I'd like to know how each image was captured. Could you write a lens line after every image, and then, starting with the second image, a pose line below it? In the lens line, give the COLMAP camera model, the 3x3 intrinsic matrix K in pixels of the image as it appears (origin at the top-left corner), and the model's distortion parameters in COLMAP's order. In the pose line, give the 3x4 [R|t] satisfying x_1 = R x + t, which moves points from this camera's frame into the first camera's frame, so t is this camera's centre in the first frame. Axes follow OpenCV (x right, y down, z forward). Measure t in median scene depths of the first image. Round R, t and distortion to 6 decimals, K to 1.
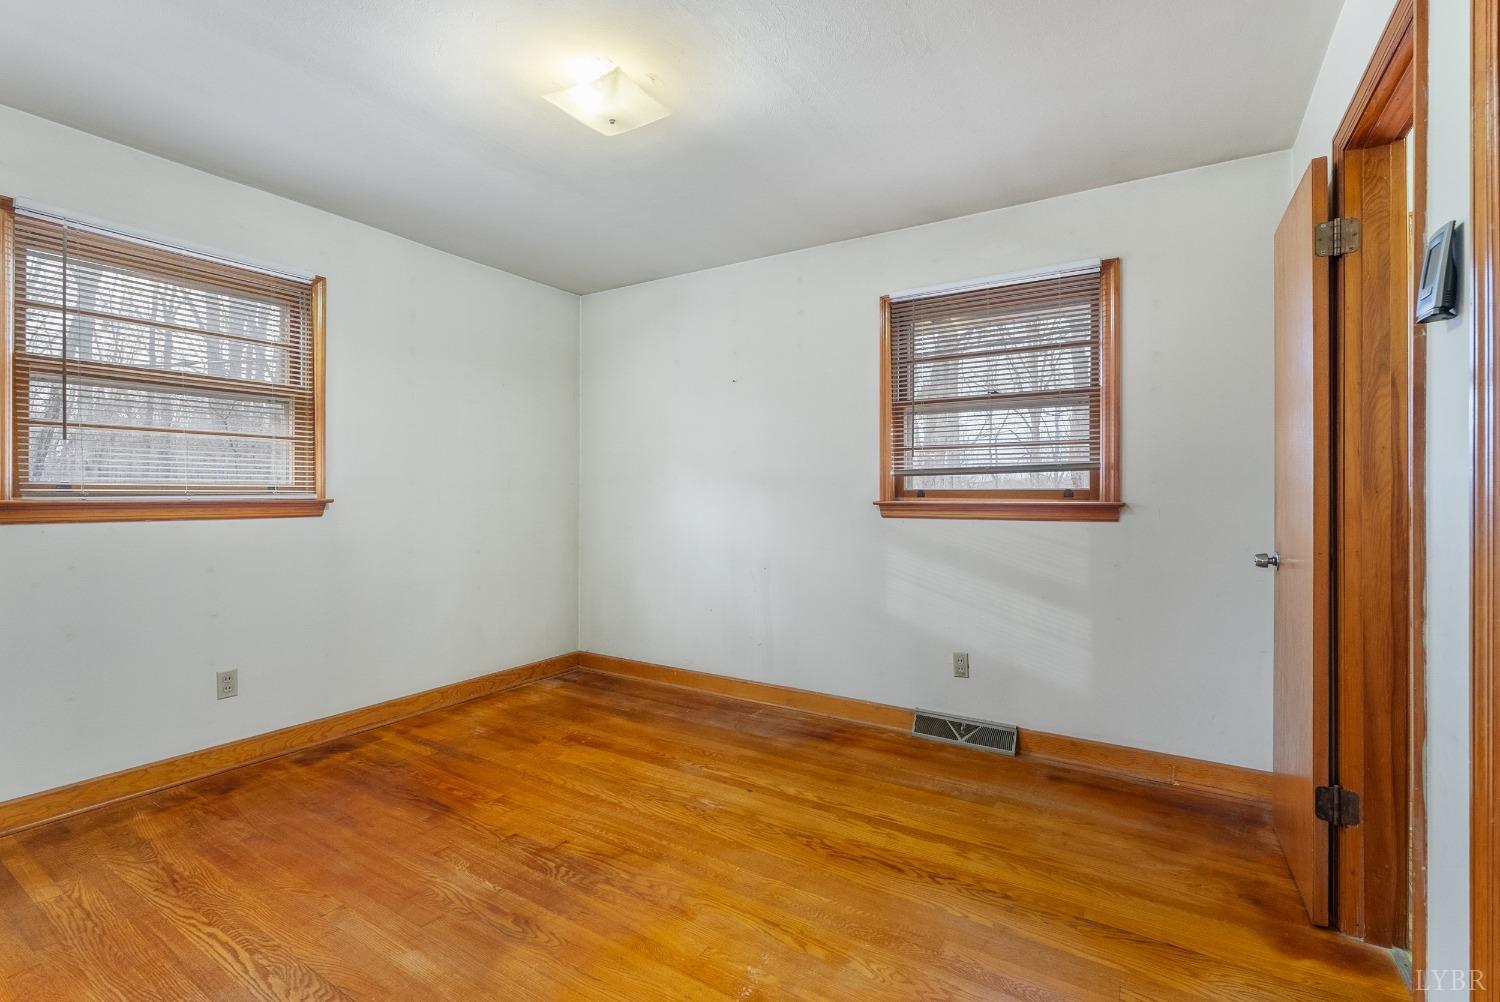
lens RADIAL K [[664.8, 0, 750.2], [0, 664.8, 500.8], [0, 0, 1]] dist [-0.003781, 0.000165]
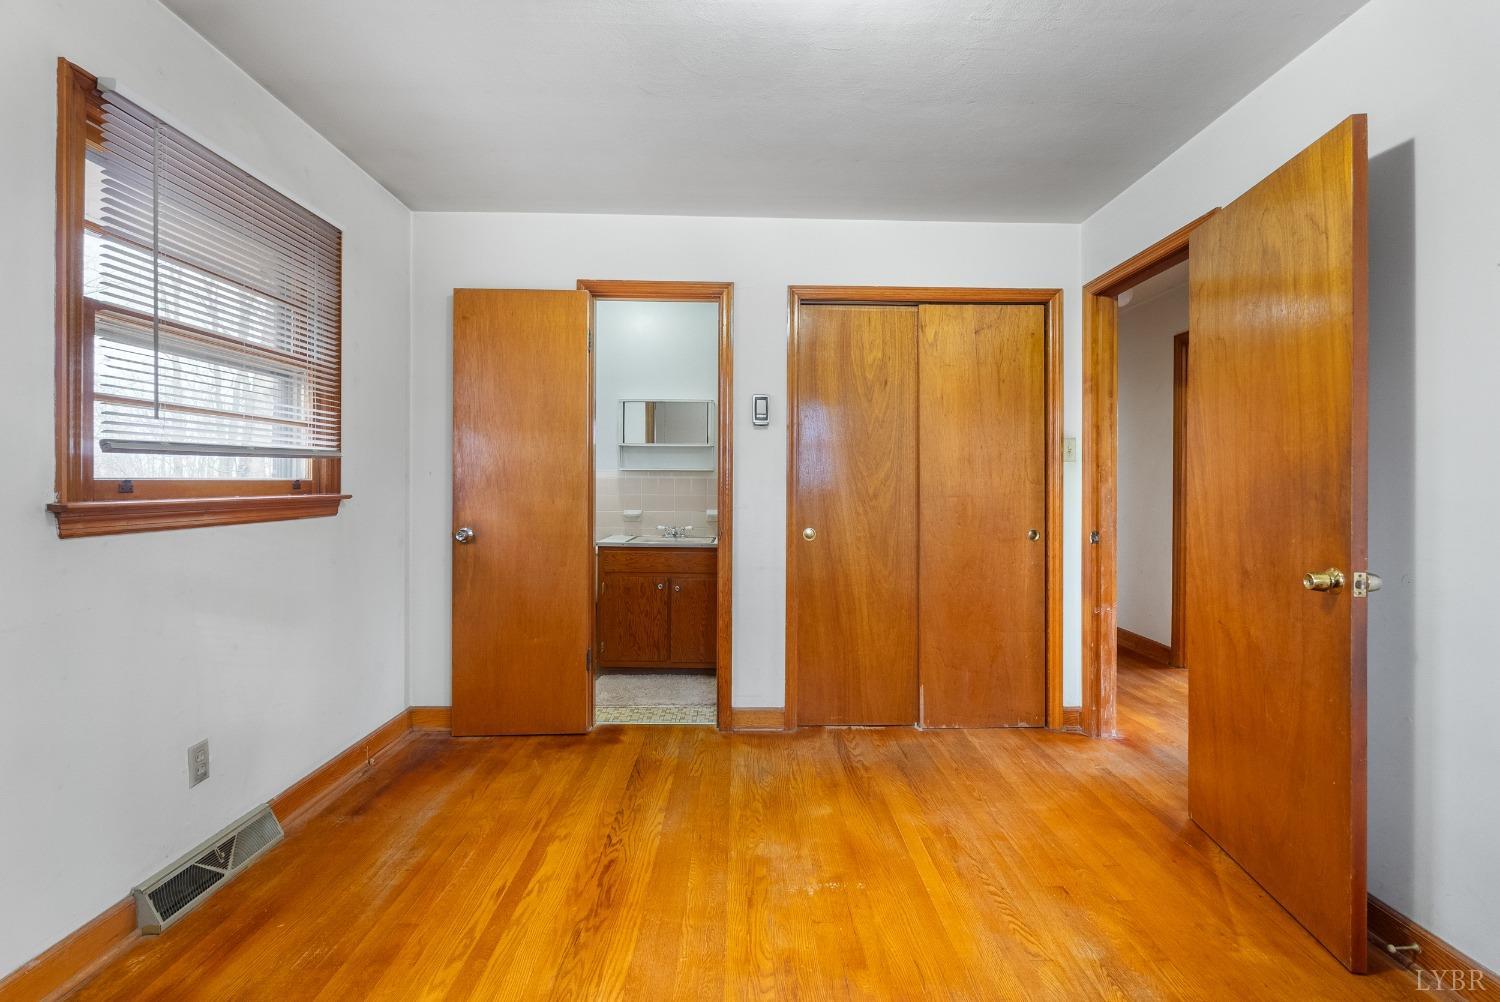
lens RADIAL K [[679.5, 0, 751.4], [0, 679.5, 496.1], [0, 0, 1]] dist [-0.001315, -0.000124]
pose [[-0.551778, -0.017358, 0.833810, -0.577234], [0.006179, 0.999671, 0.024899, -0.016804], [-0.833968, 0.018891, -0.551489, 1.077084]]
